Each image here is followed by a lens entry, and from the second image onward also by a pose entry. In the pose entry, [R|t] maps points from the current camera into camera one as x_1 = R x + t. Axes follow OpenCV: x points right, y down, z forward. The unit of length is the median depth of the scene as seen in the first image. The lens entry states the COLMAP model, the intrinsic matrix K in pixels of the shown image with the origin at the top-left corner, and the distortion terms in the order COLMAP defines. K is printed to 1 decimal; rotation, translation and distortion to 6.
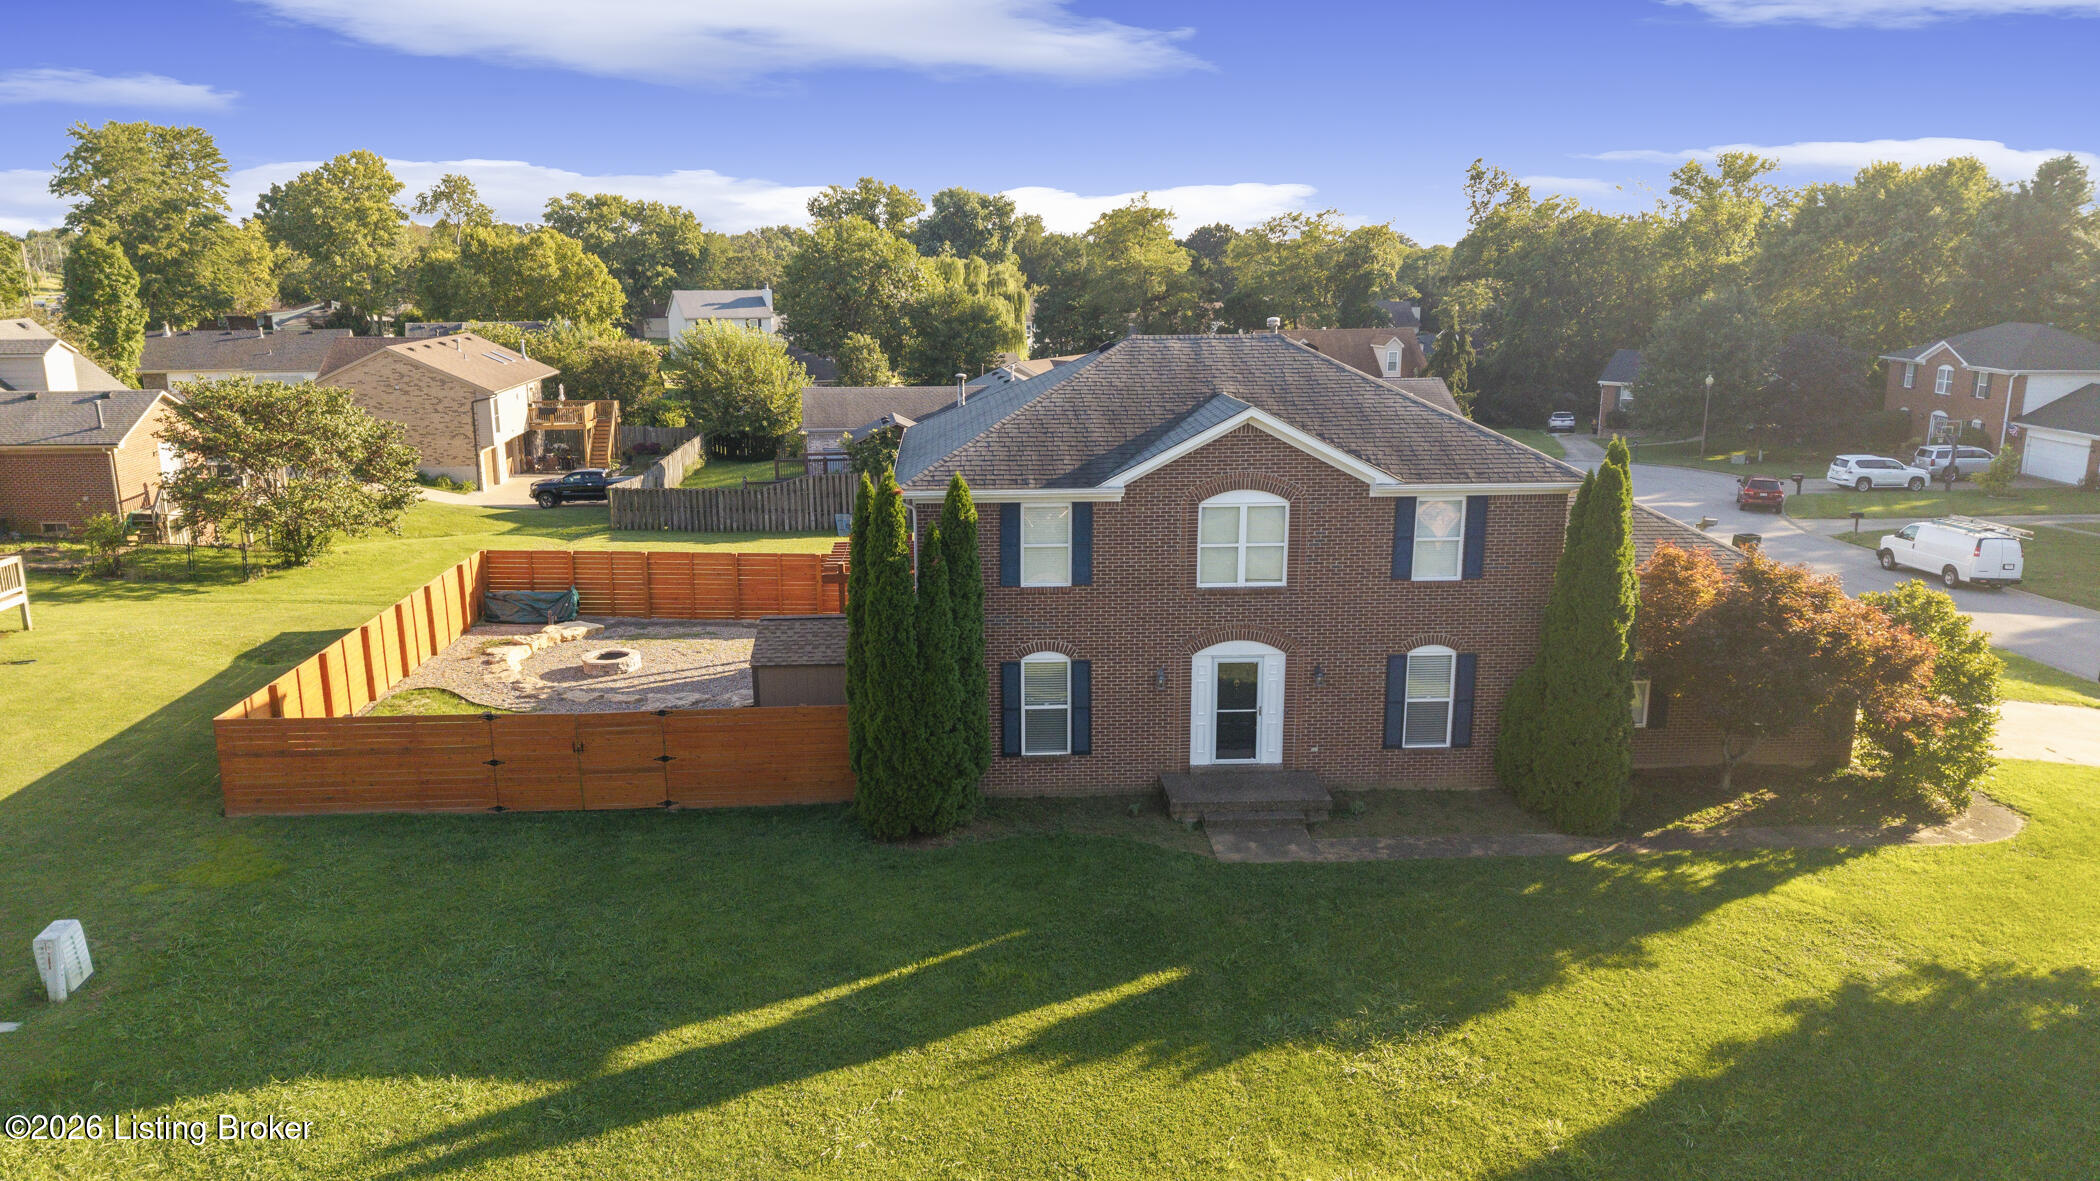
lens RADIAL K [[1409.4, 0, 1047.5], [0, 1409.4, 578.3], [0, 0, 1]] dist [0.032192, -0.037141]
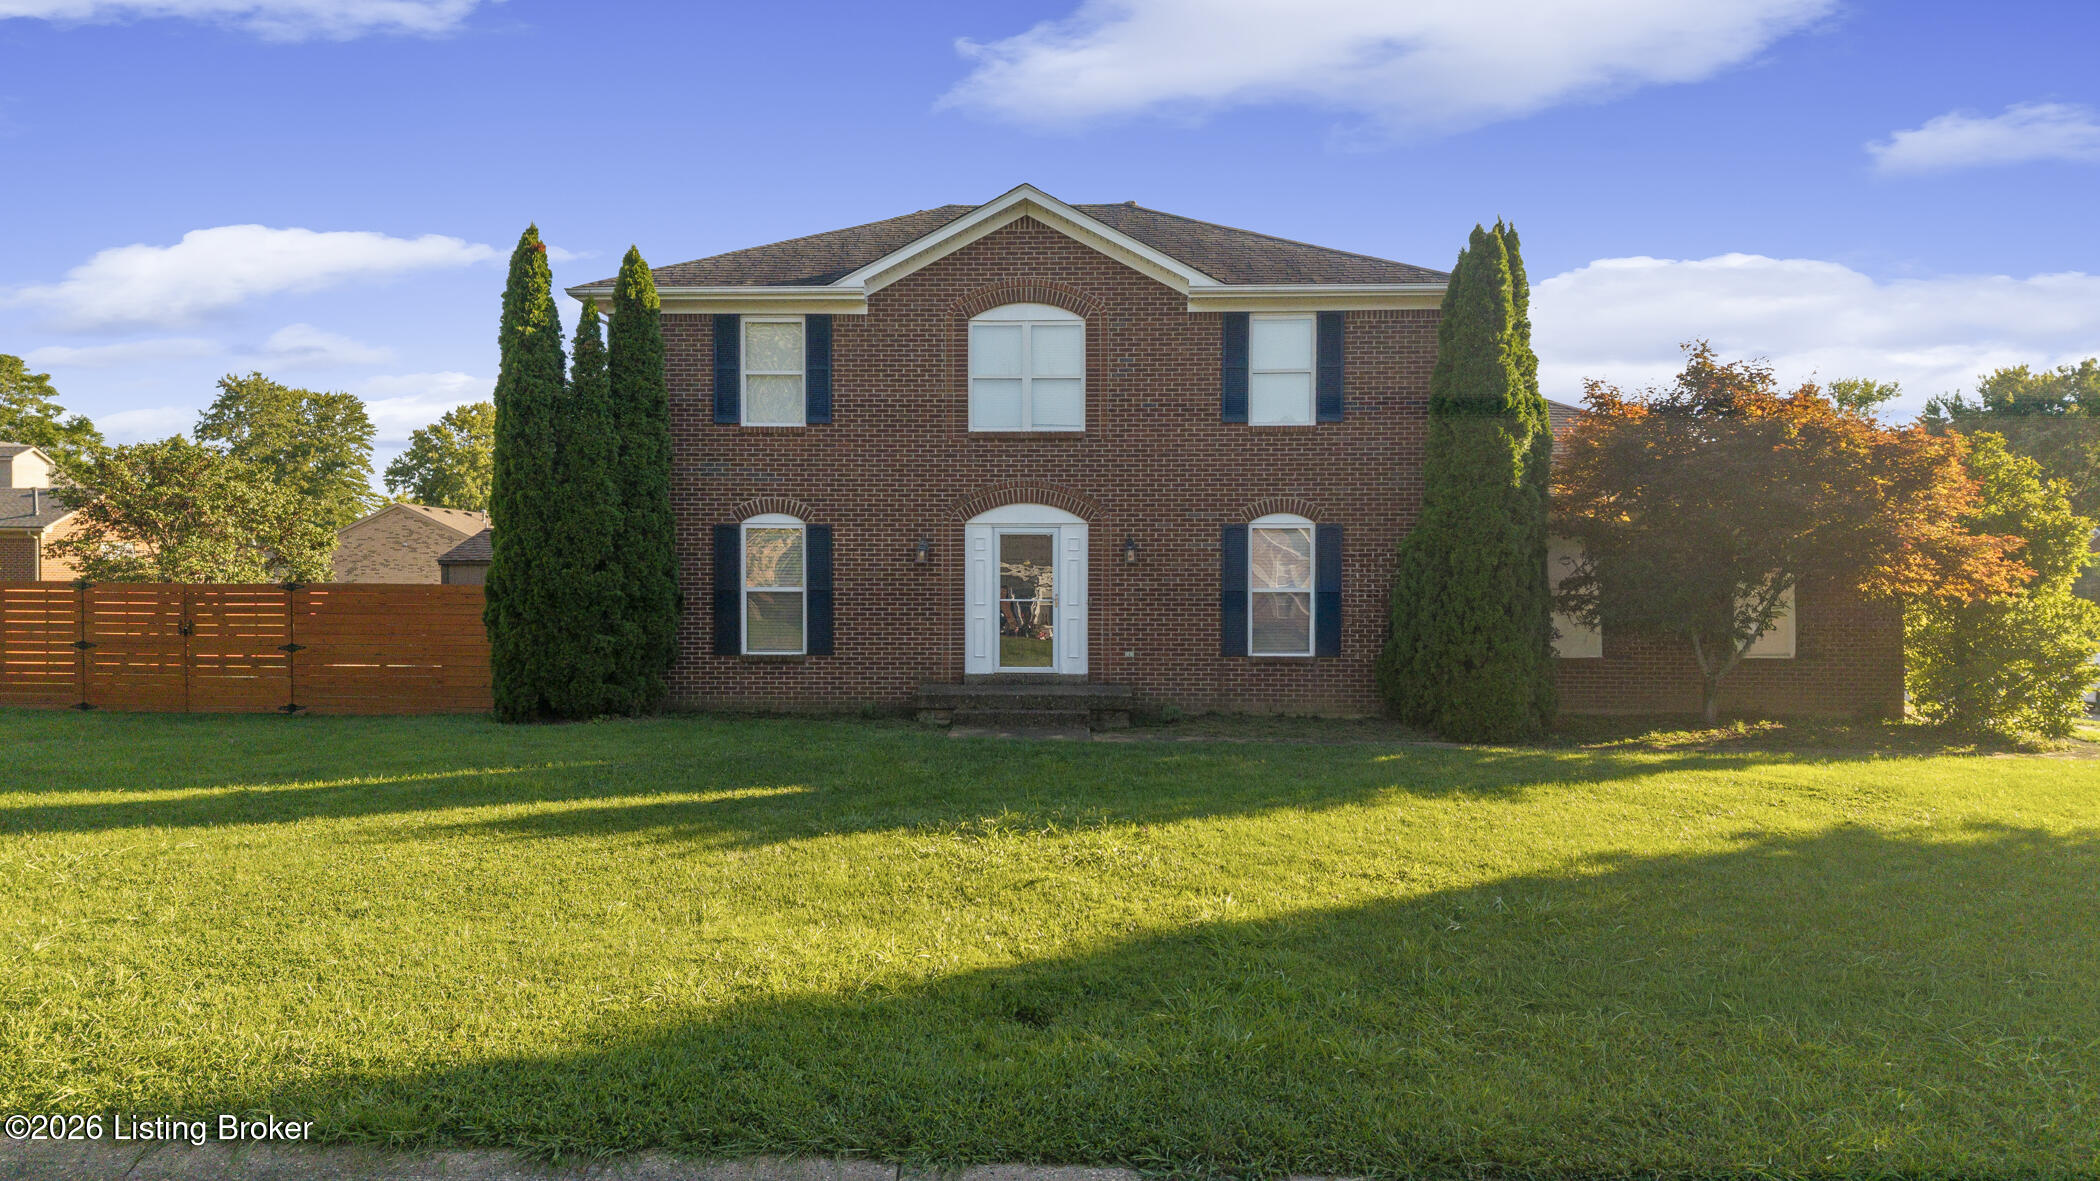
lens RADIAL K [[1409.4, 0, 1047.5], [0, 1409.4, 578.3], [0, 0, 1]] dist [0.032192, -0.037141]
pose [[0.994902, 0.003030, -0.100797, 0.174045], [-0.025121, 0.975484, -0.218631, 0.193925], [0.097664, 0.220048, 0.970588, 0.205504]]
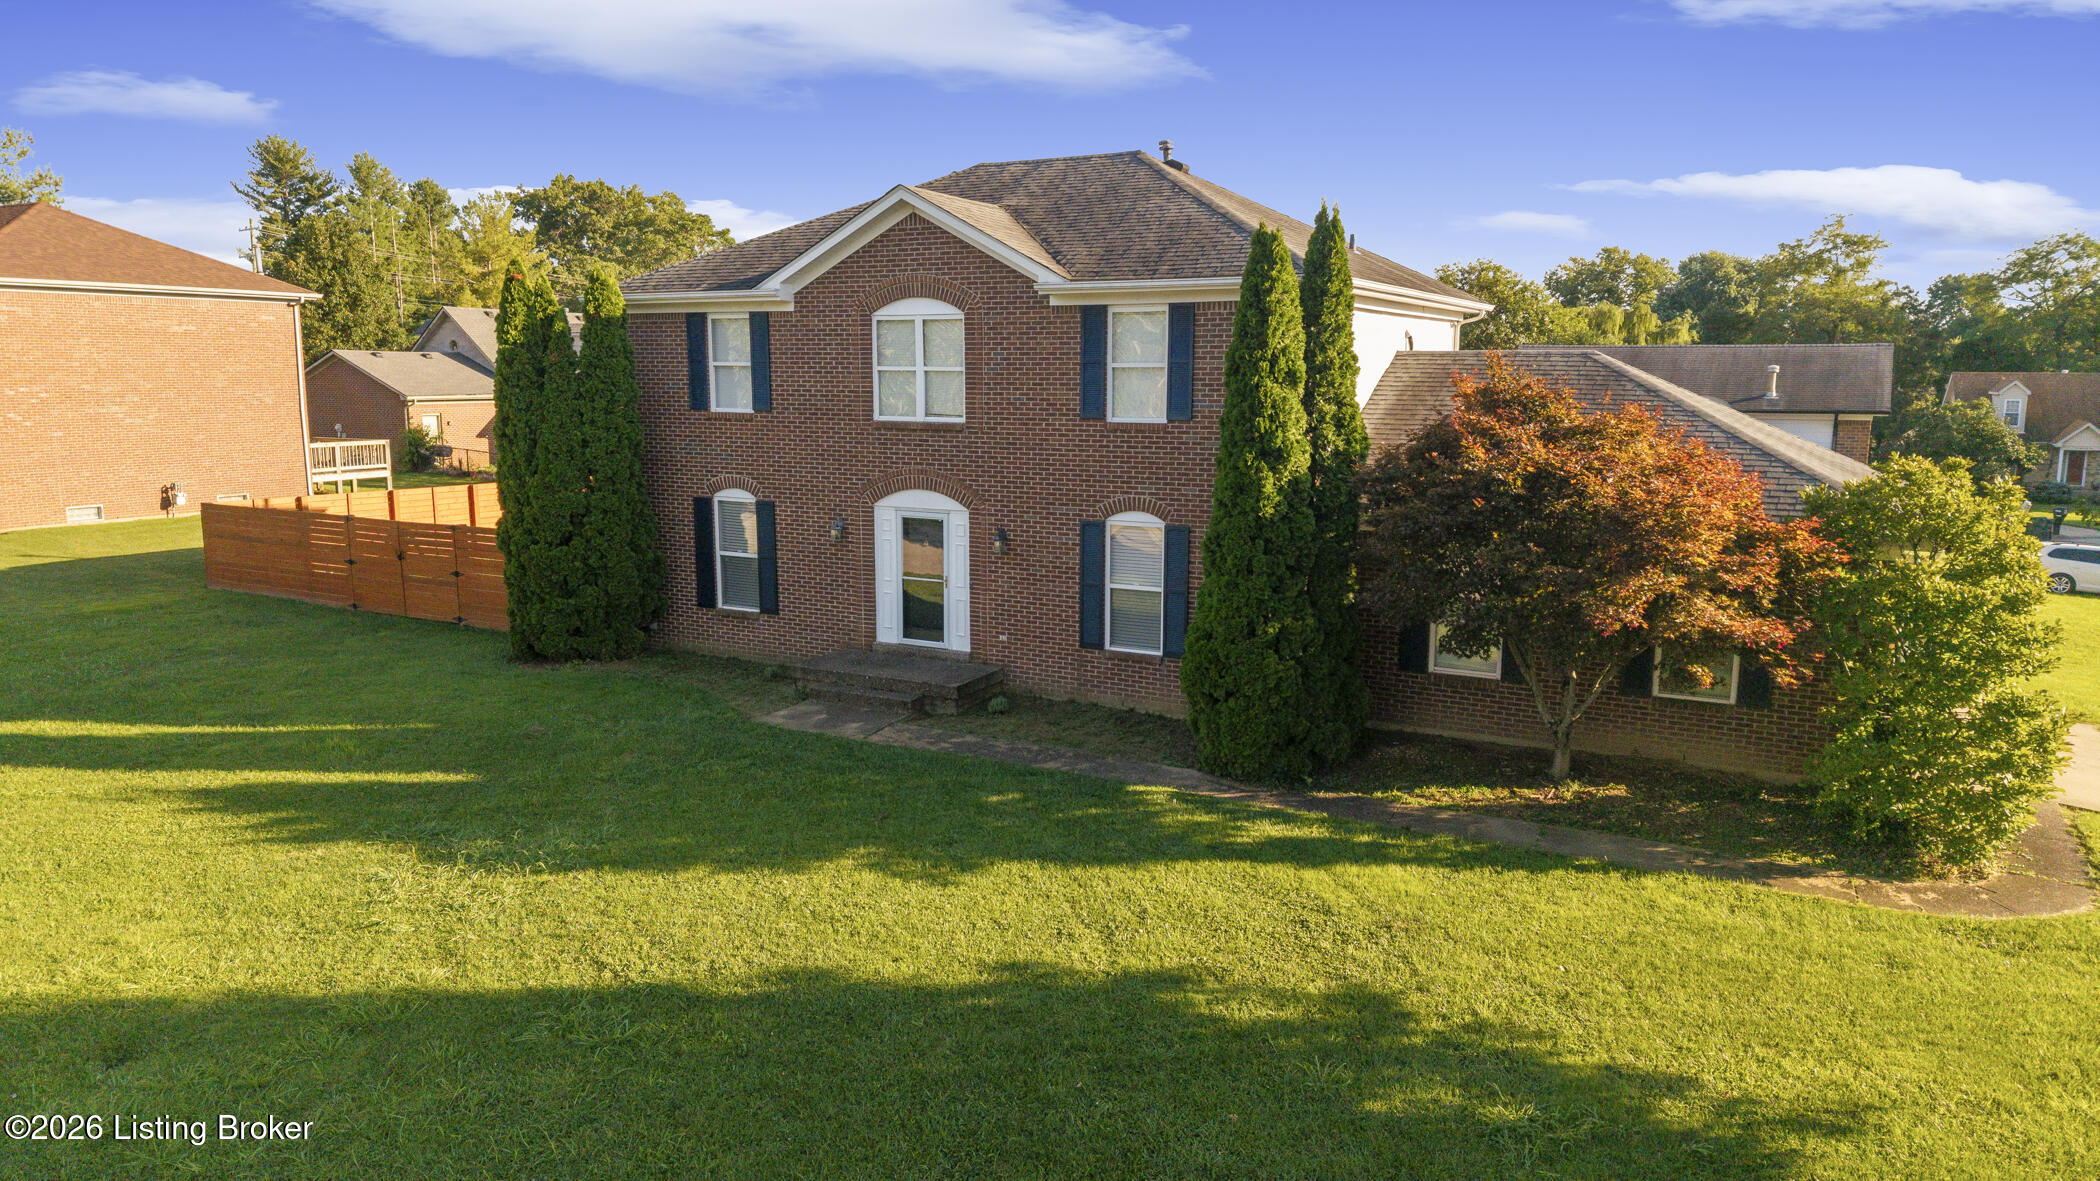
lens RADIAL K [[1409.4, 0, 1047.5], [0, 1409.4, 578.3], [0, 0, 1]] dist [0.032192, -0.037141]
pose [[0.842874, 0.082505, -0.531749, 0.491088], [-0.121646, 0.991810, -0.038934, 0.090999], [0.524181, 0.097501, 0.846007, 0.273395]]
